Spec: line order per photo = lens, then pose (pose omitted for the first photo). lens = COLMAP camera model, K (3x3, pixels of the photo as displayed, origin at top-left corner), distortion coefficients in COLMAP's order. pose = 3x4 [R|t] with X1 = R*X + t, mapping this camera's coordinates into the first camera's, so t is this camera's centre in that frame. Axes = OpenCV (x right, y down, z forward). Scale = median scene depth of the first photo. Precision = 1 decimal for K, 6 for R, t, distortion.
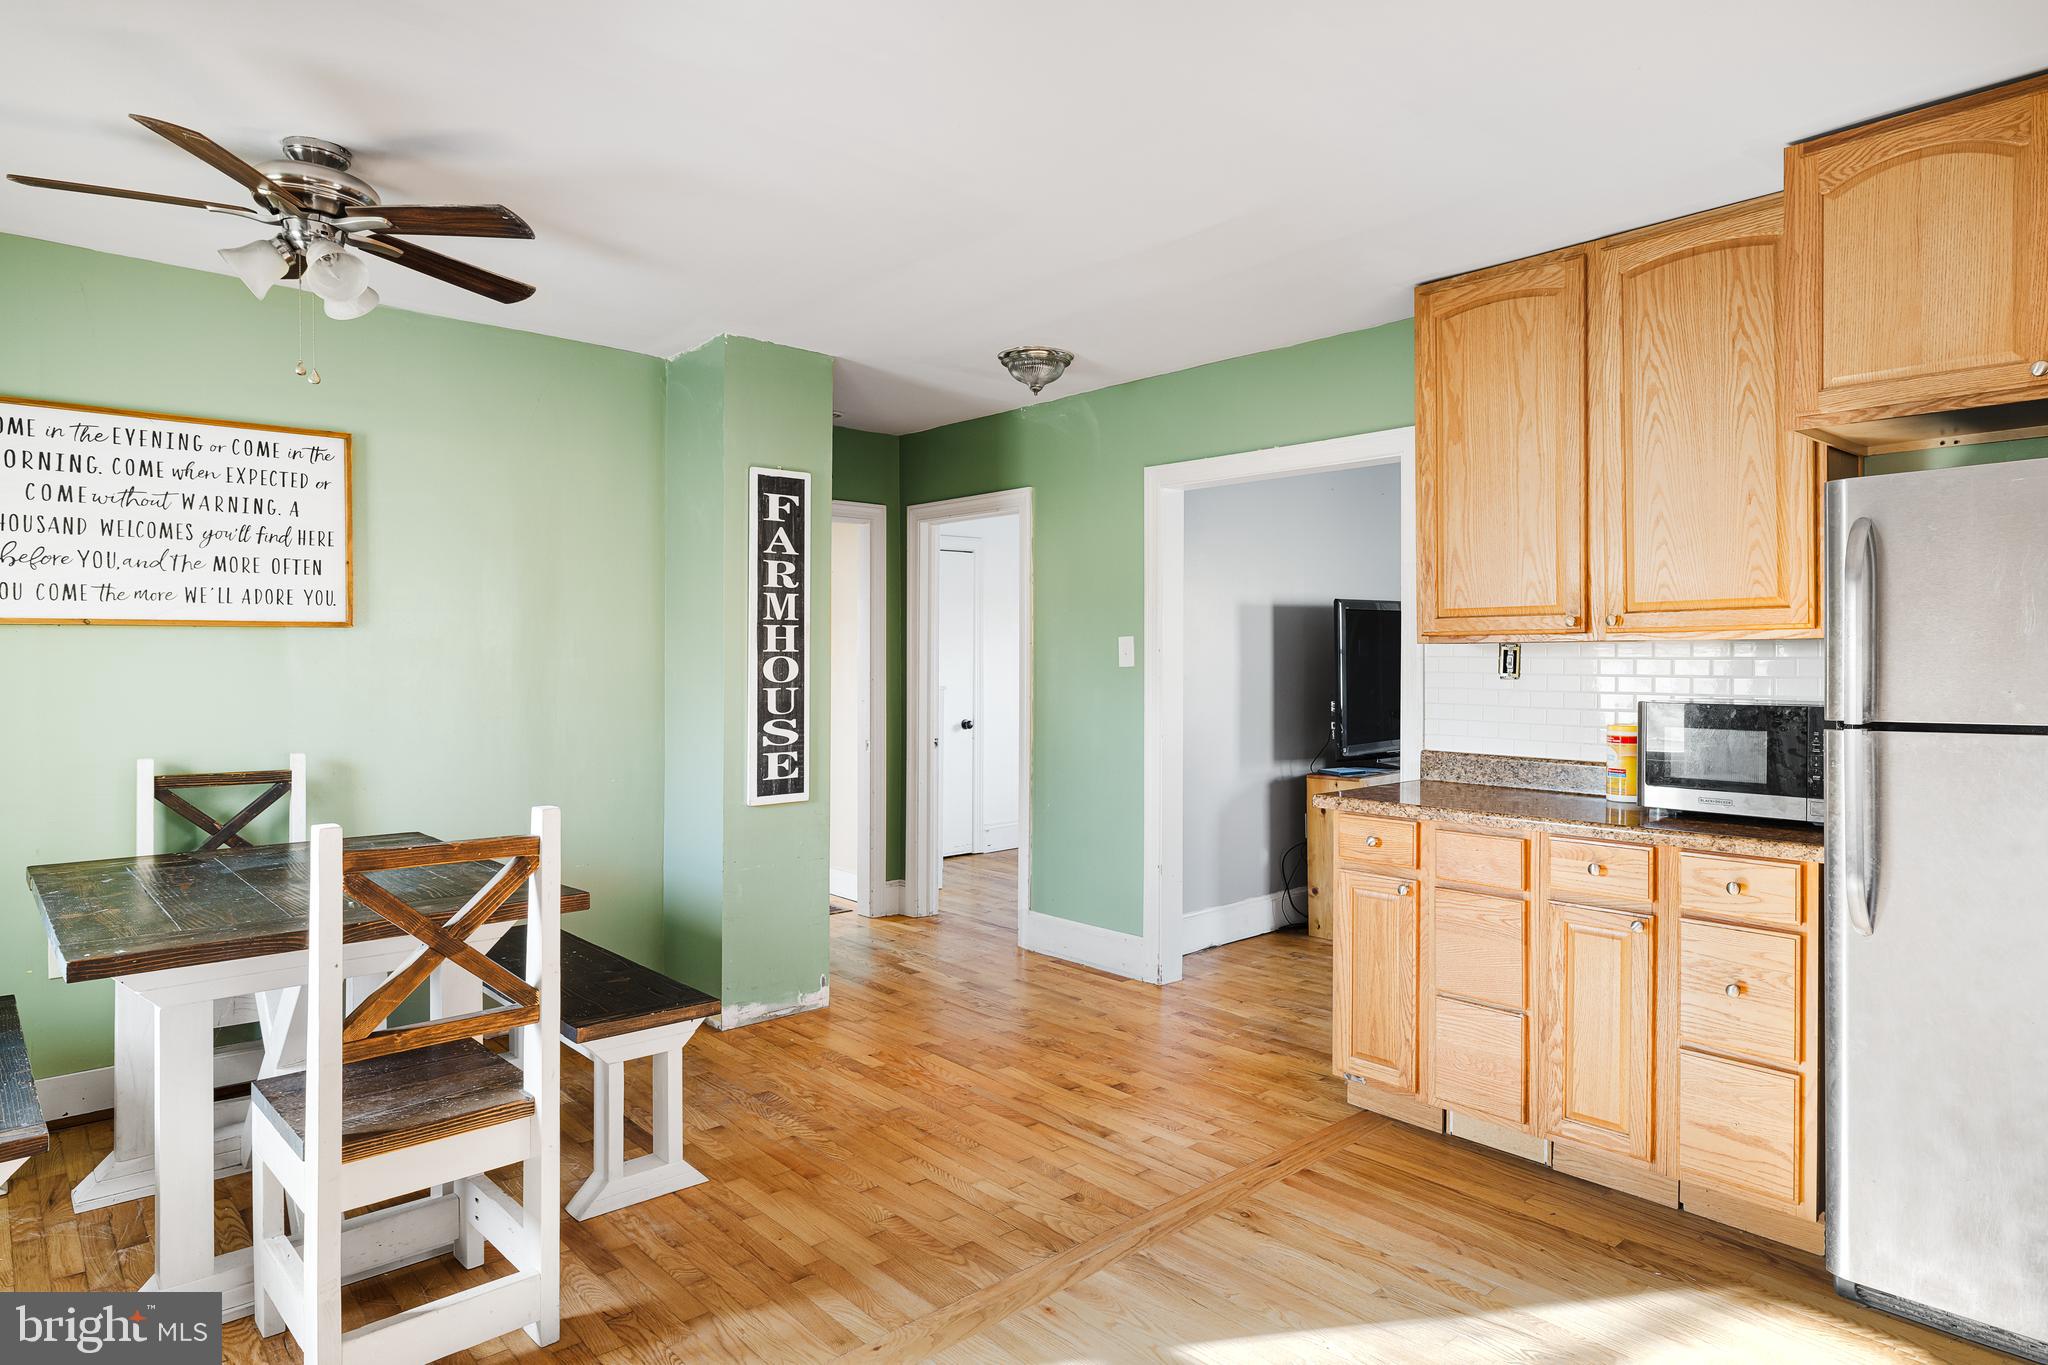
lens RADIAL K [[1176.2, 0, 1023.9], [0, 1176.2, 663.6], [0, 0, 1]] dist [-0.001657, -0.000039]
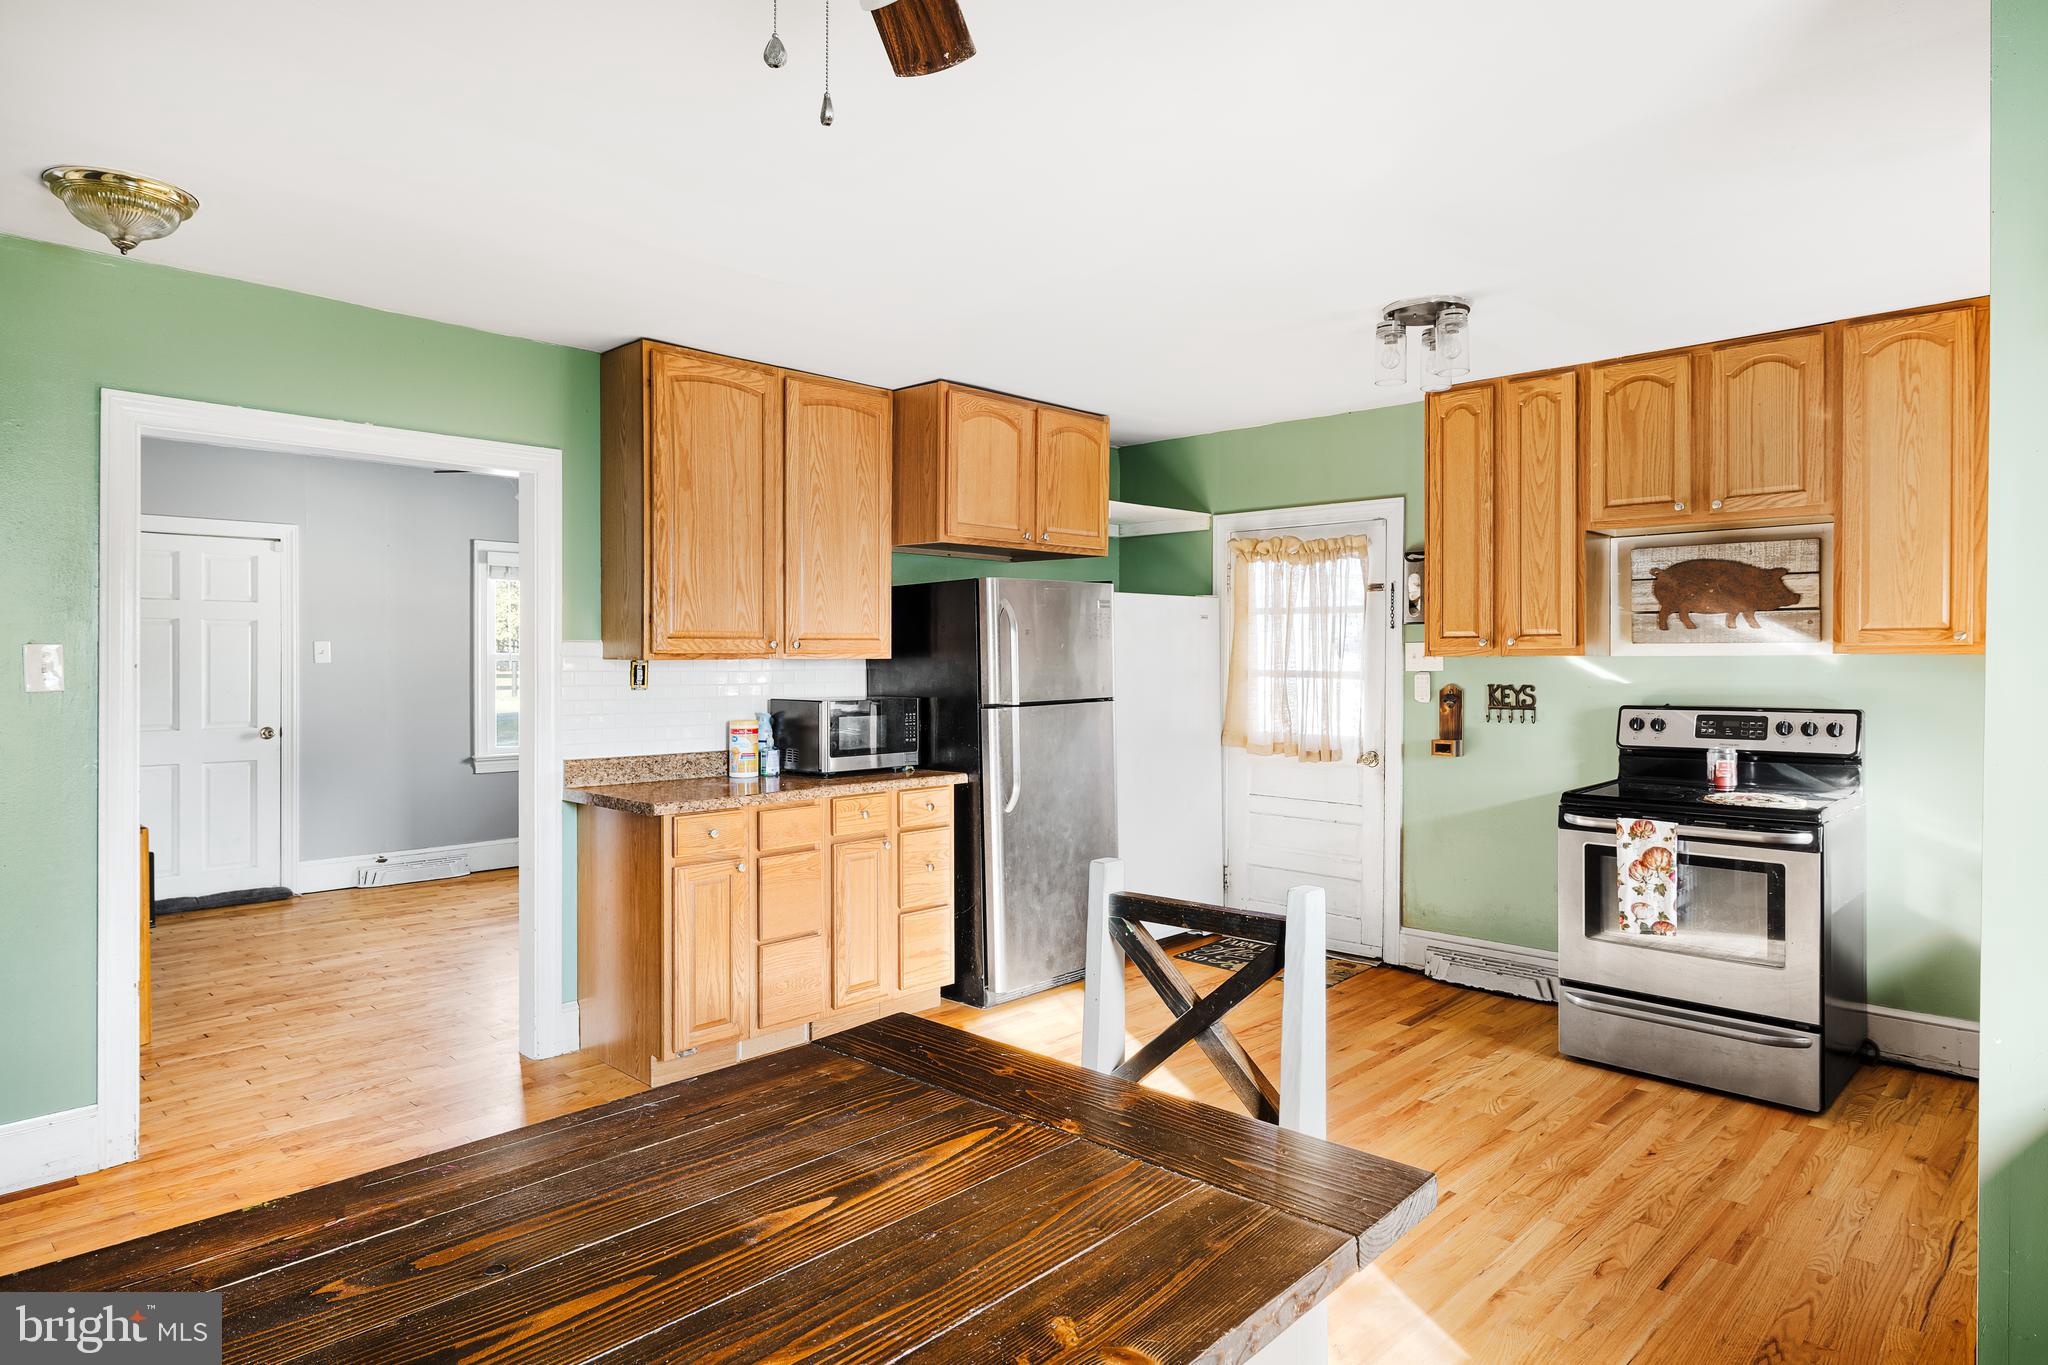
lens RADIAL K [[1176.2, 0, 1023.9], [0, 1176.2, 663.6], [0, 0, 1]] dist [-0.001657, -0.000039]
pose [[-0.072882, -0.006115, 0.997322, -0.673128], [0.005887, 0.999961, 0.006562, -0.015996], [-0.997323, 0.006350, -0.072843, 0.606571]]
